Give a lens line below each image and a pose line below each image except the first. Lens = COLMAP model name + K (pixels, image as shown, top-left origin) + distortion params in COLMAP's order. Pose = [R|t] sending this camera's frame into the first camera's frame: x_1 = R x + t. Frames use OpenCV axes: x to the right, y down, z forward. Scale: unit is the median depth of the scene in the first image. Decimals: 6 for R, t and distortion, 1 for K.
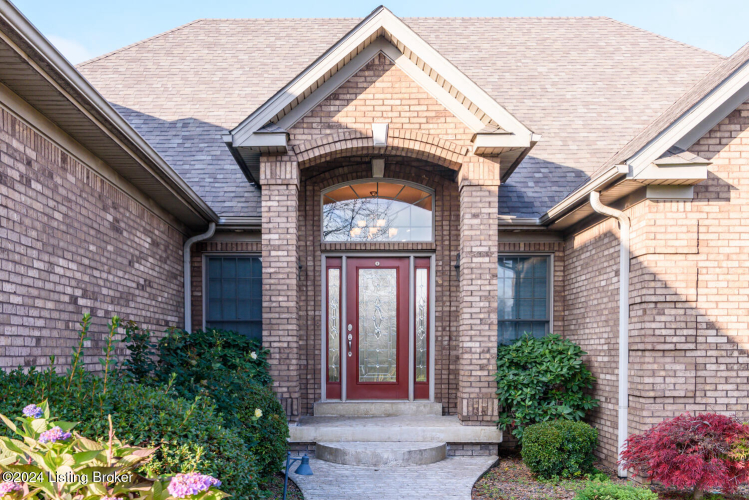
lens RADIAL K [[882.6, 0, 380.2], [0, 882.6, 254.0], [0, 0, 1]] dist [0.013720, 0.010622]
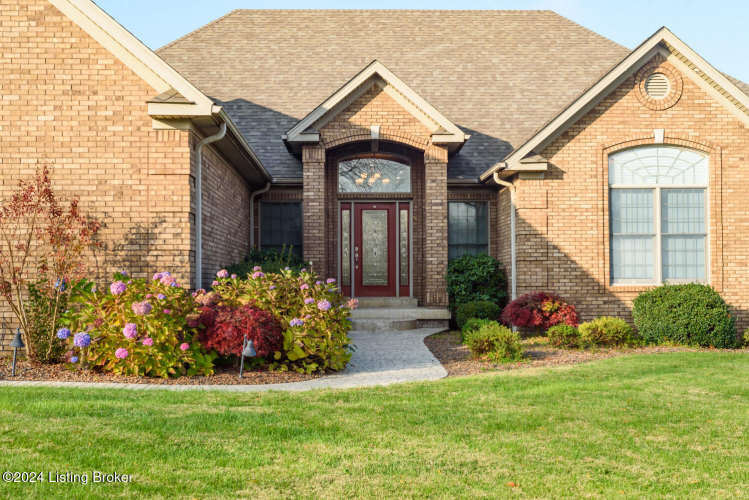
lens RADIAL K [[1081.0, 0, 374.6], [0, 1081.0, 250.7], [0, 0, 1]] dist [0.016883, 0.000000]
pose [[0.999952, -0.003173, -0.009279, 0.015545], [0.003941, 0.996464, 0.083930, -0.079162], [0.008980, -0.083962, 0.996428, -0.968081]]
